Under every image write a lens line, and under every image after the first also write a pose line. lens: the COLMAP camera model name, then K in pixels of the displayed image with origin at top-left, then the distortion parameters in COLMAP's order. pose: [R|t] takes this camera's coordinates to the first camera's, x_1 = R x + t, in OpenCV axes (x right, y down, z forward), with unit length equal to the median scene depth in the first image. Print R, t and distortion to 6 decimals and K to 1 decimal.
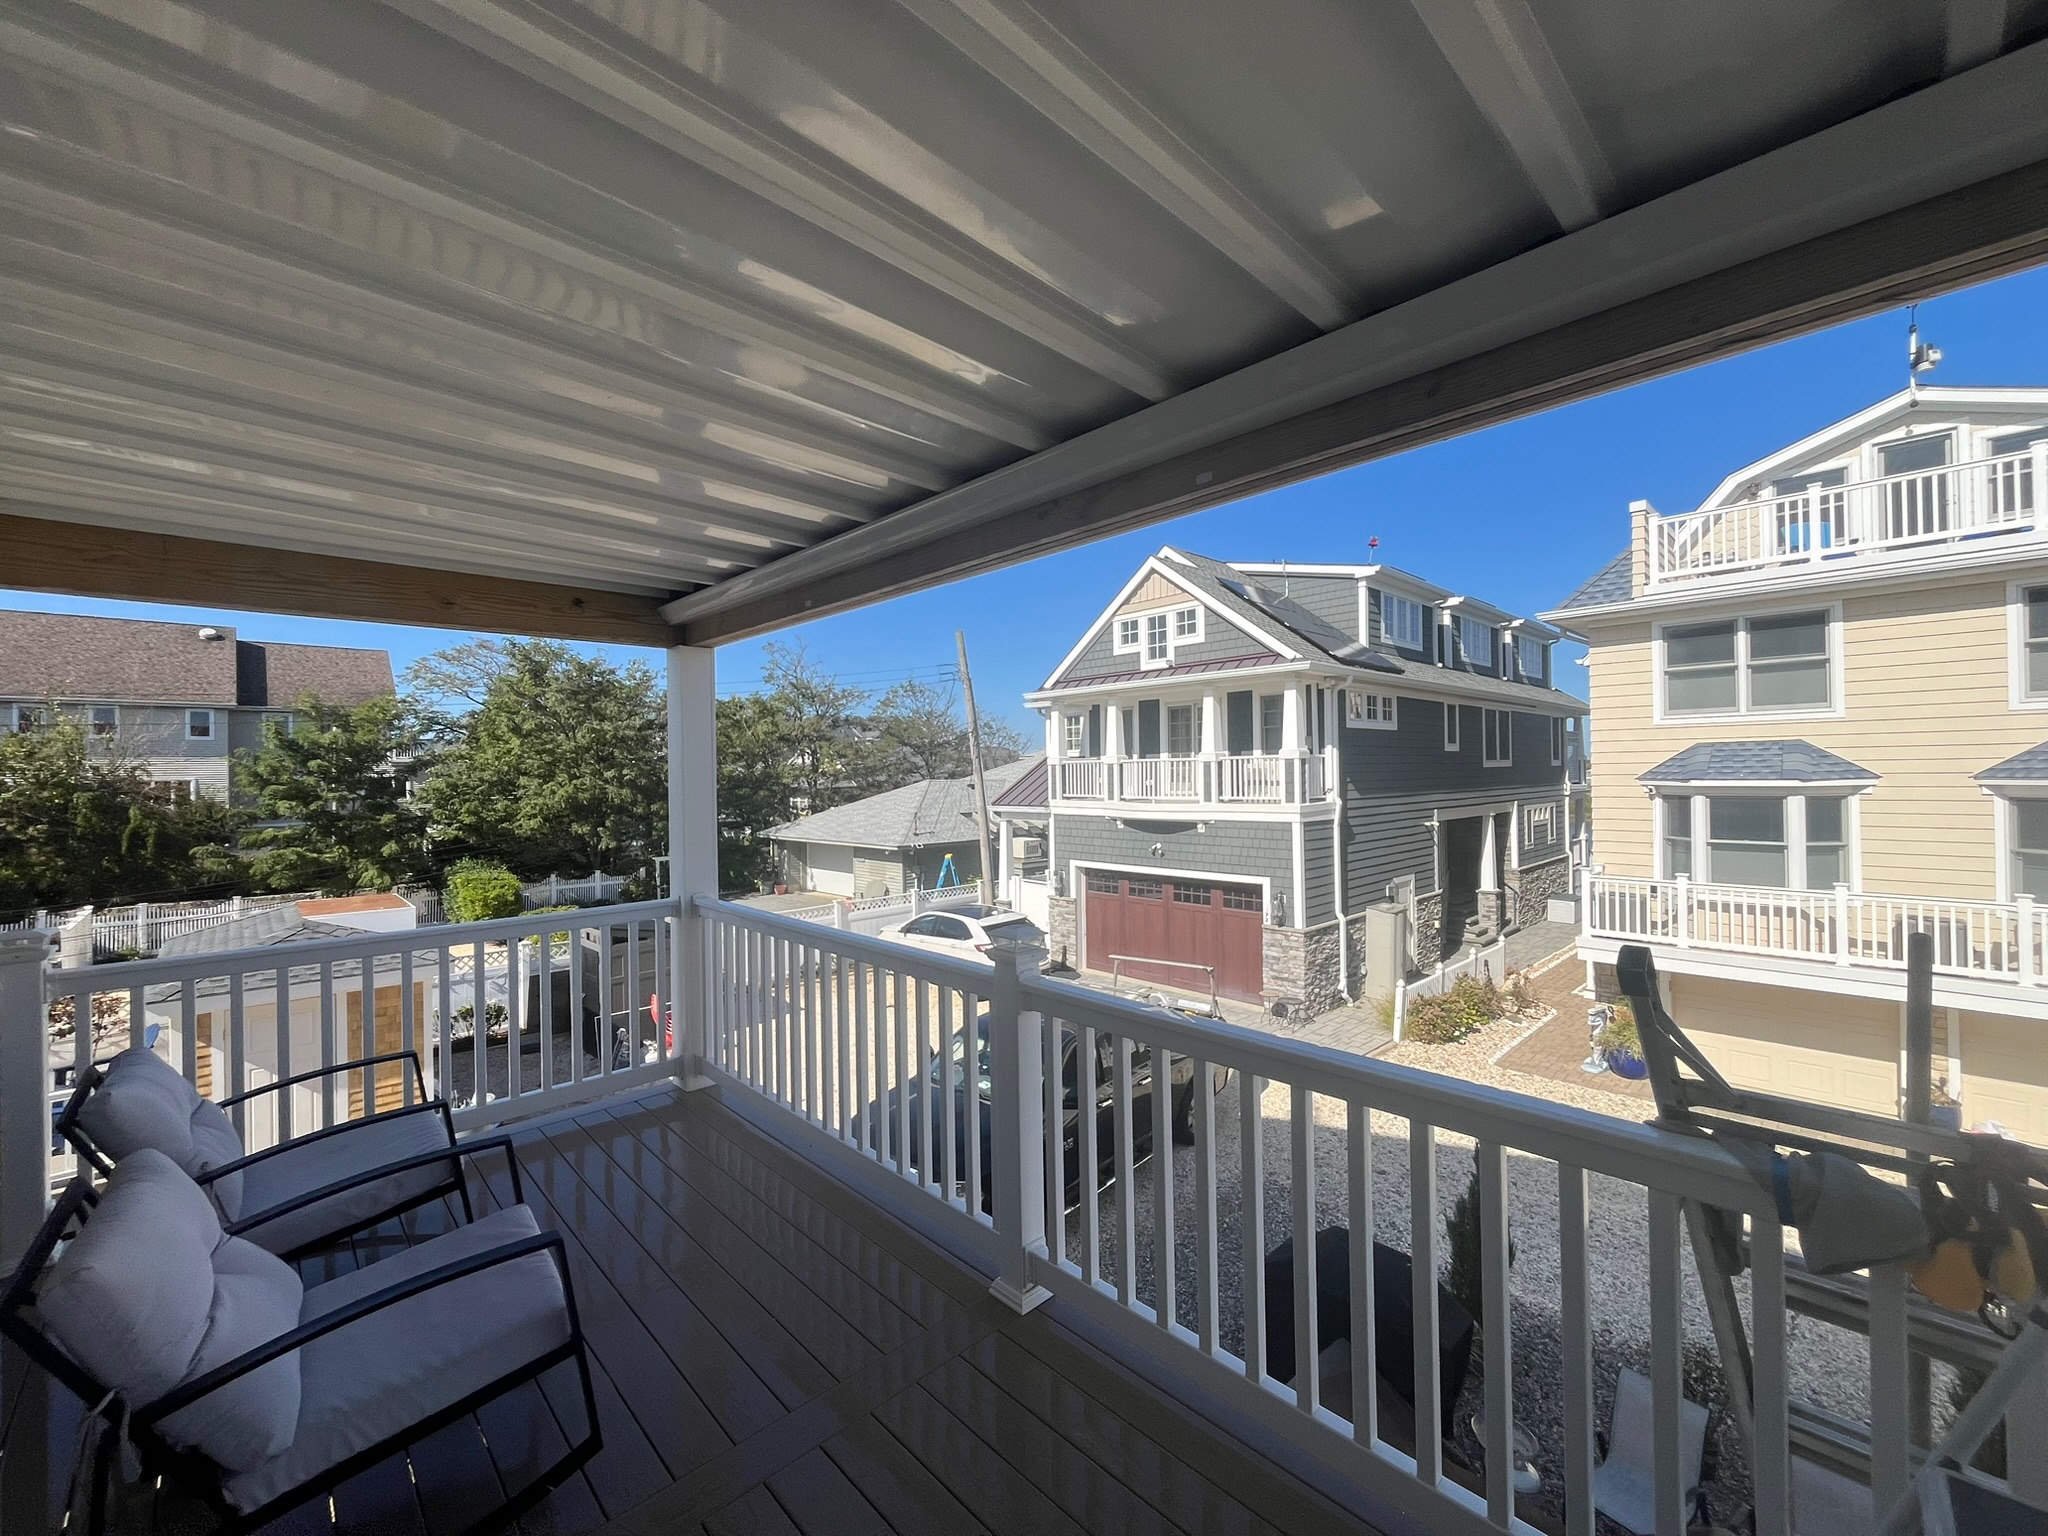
lens RADIAL K [[827.5, 0, 1020.2], [0, 827.5, 769.0], [0, 0, 1]] dist [-0.002863, -0.000308]
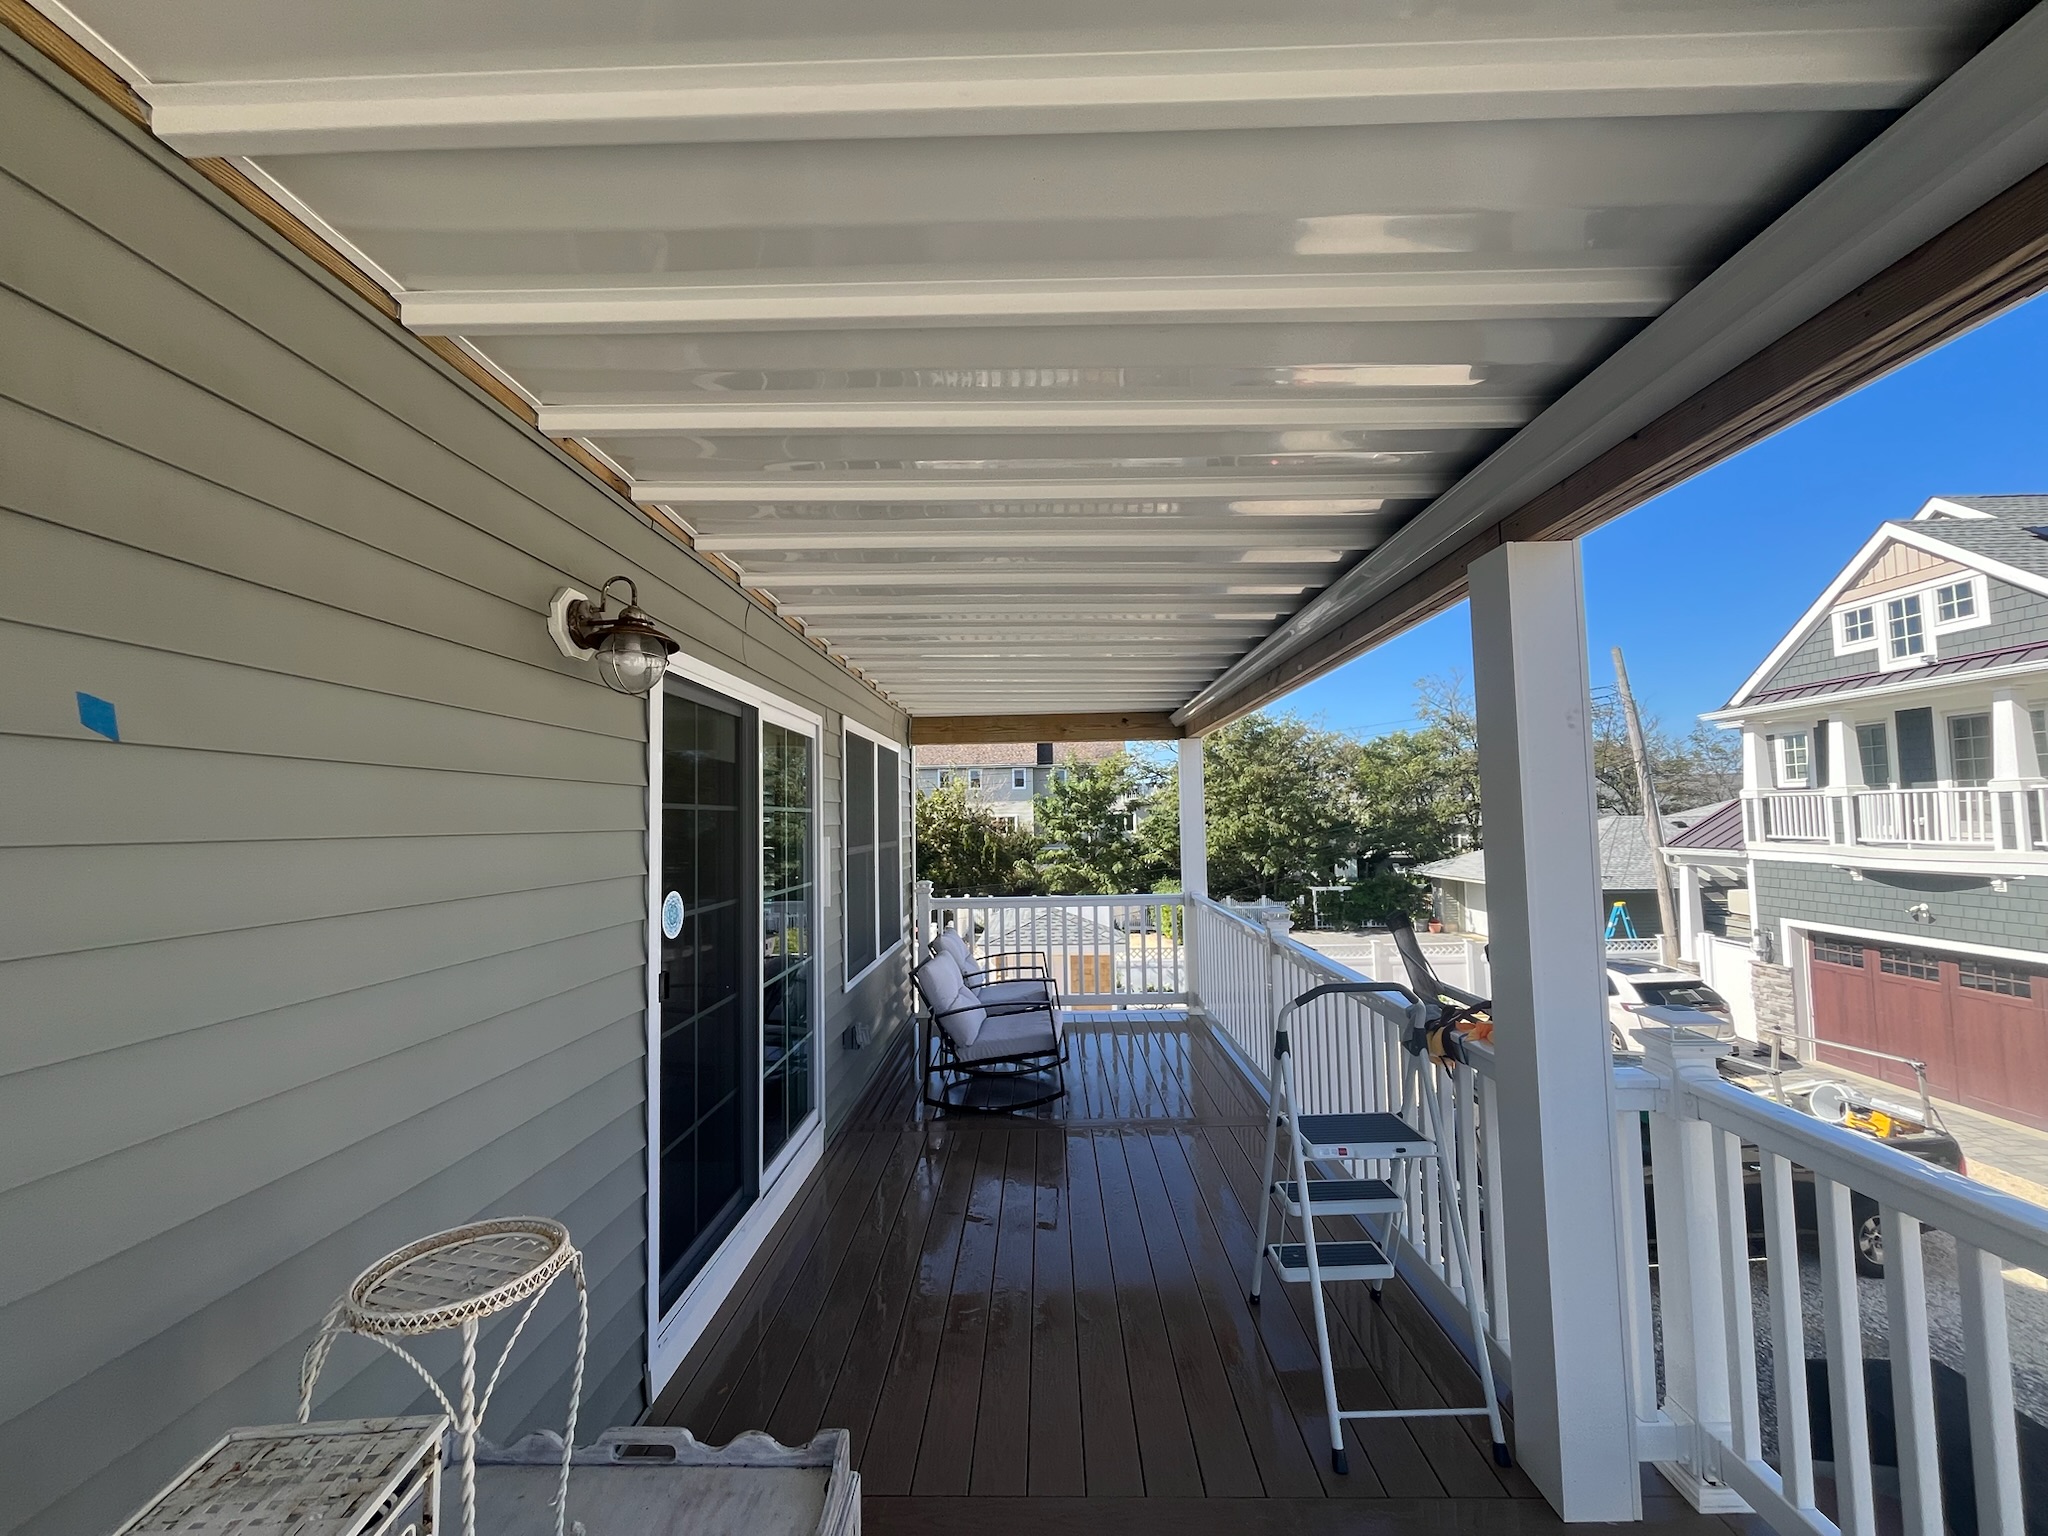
lens RADIAL K [[827.5, 0, 1021.1], [0, 827.5, 768.5], [0, 0, 1]] dist [-0.002863, -0.000308]
pose [[0.704512, -0.040615, -0.708529, 0.132336], [0.009941, 0.998828, -0.047371, -0.003952], [0.709622, 0.026330, 0.704090, -0.095431]]
